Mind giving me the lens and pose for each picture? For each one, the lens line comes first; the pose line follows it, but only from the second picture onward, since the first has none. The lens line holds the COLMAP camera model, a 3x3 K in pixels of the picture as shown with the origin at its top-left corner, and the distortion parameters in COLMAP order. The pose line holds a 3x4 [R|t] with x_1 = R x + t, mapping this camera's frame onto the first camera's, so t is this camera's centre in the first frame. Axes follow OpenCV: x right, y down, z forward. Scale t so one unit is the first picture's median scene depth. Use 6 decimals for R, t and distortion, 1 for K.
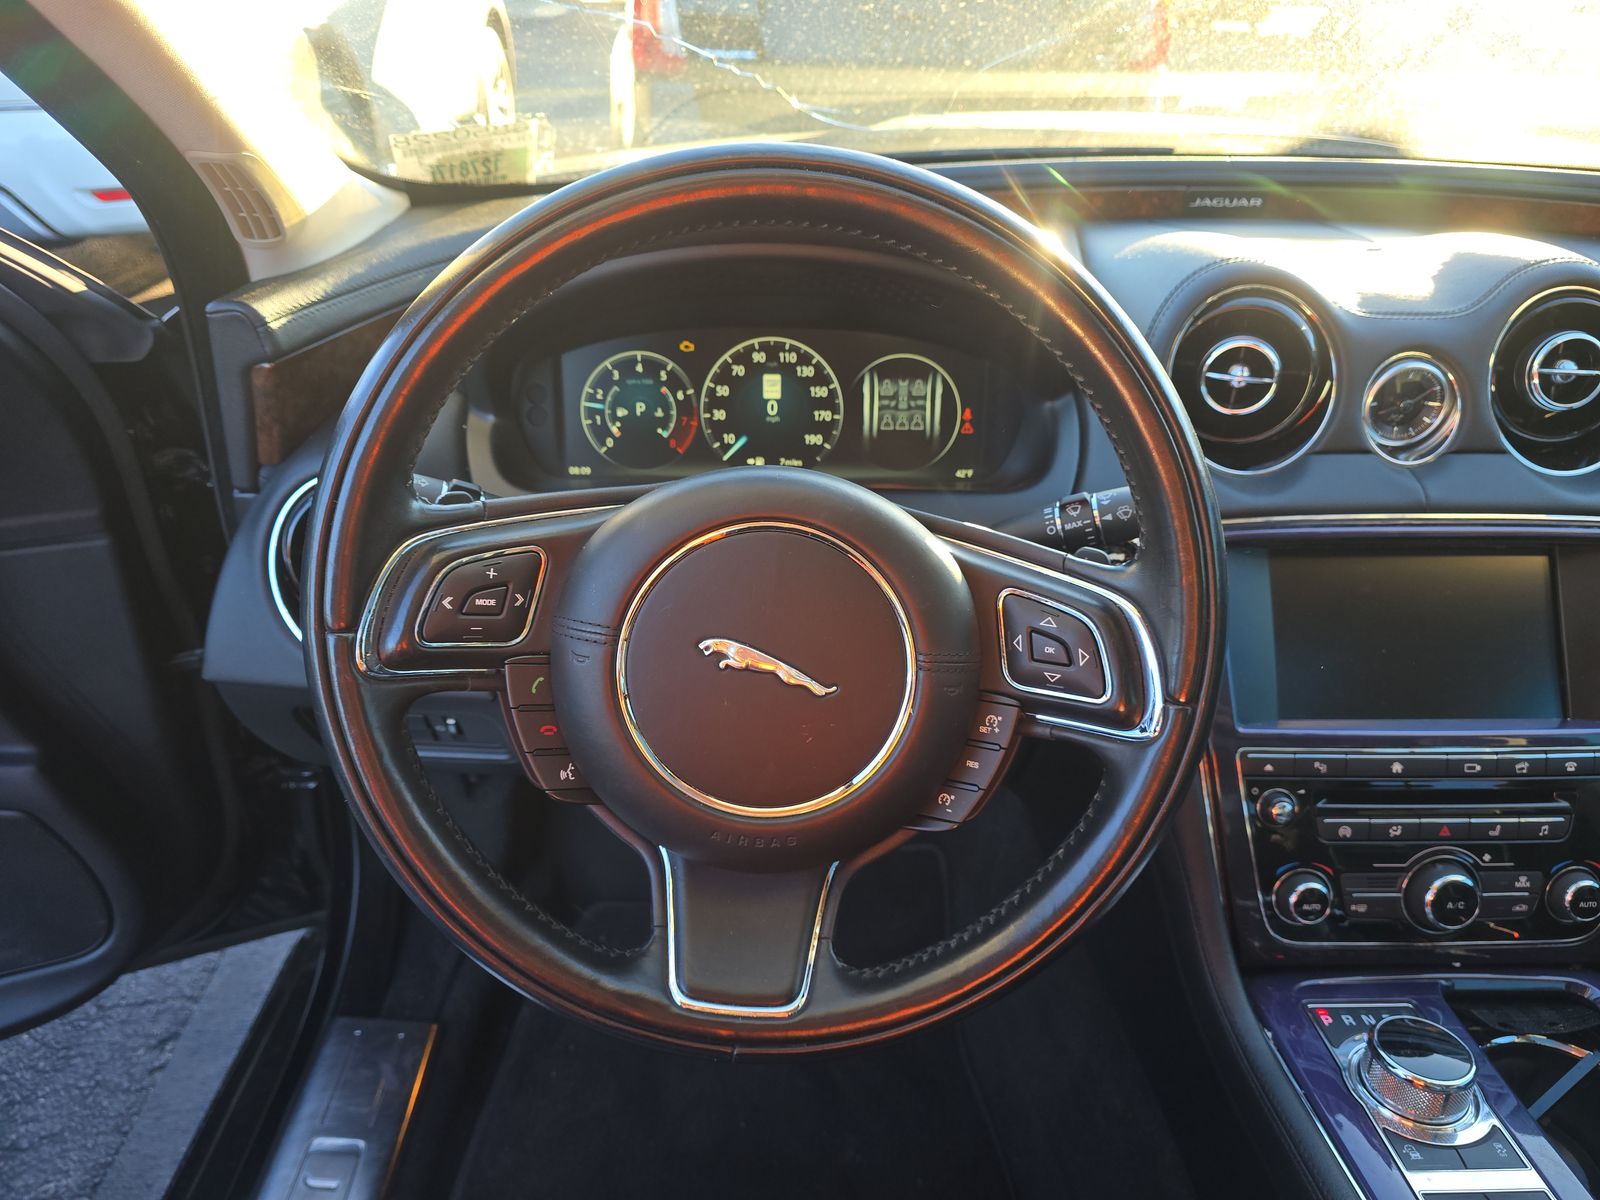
lens RADIAL K [[1063.2, 0, 879.1], [0, 1063.2, 600.3], [0, 0, 1]] dist [0.079944, -0.121132]
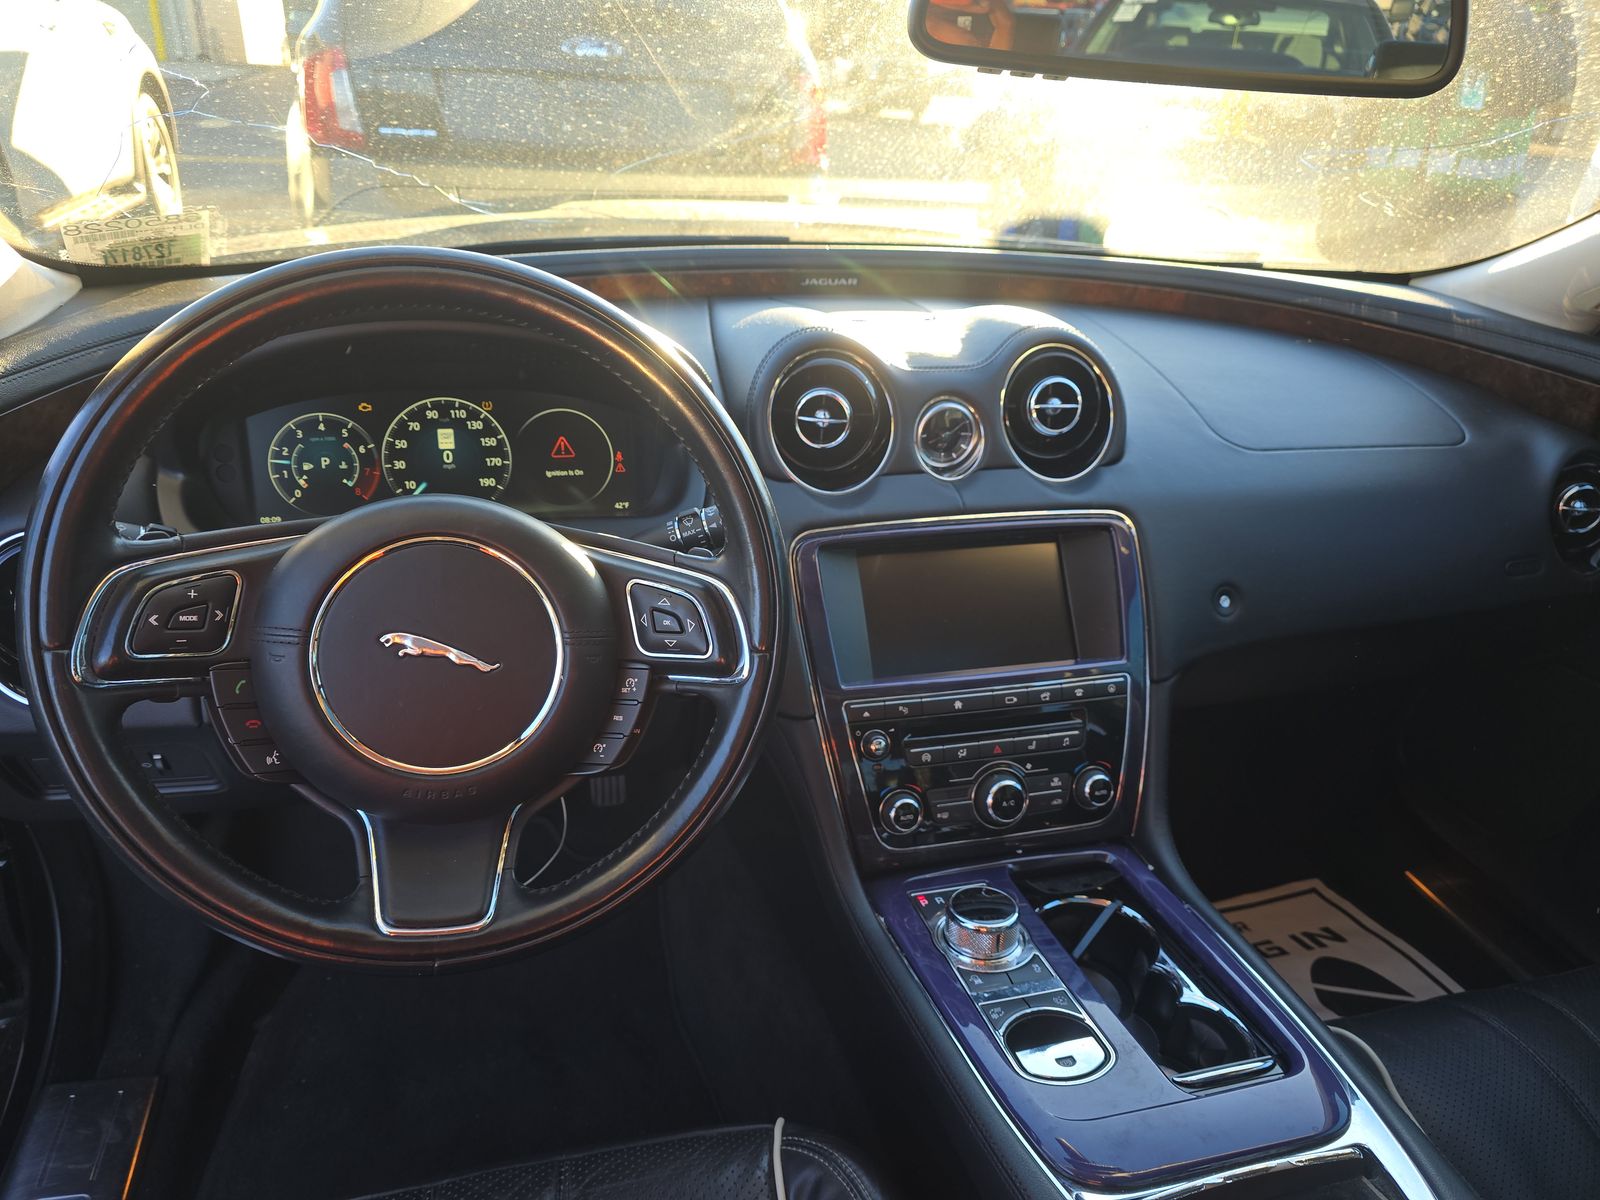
lens RADIAL K [[1086.7, 0, 863.6], [0, 1086.7, 629.9], [0, 0, 1]] dist [0.069667, -0.061599]
pose [[0.975813, -0.074093, 0.205670, 0.093508], [0.081091, 0.996373, -0.025796, 0.085958], [-0.203013, 0.041850, 0.978281, -0.294540]]
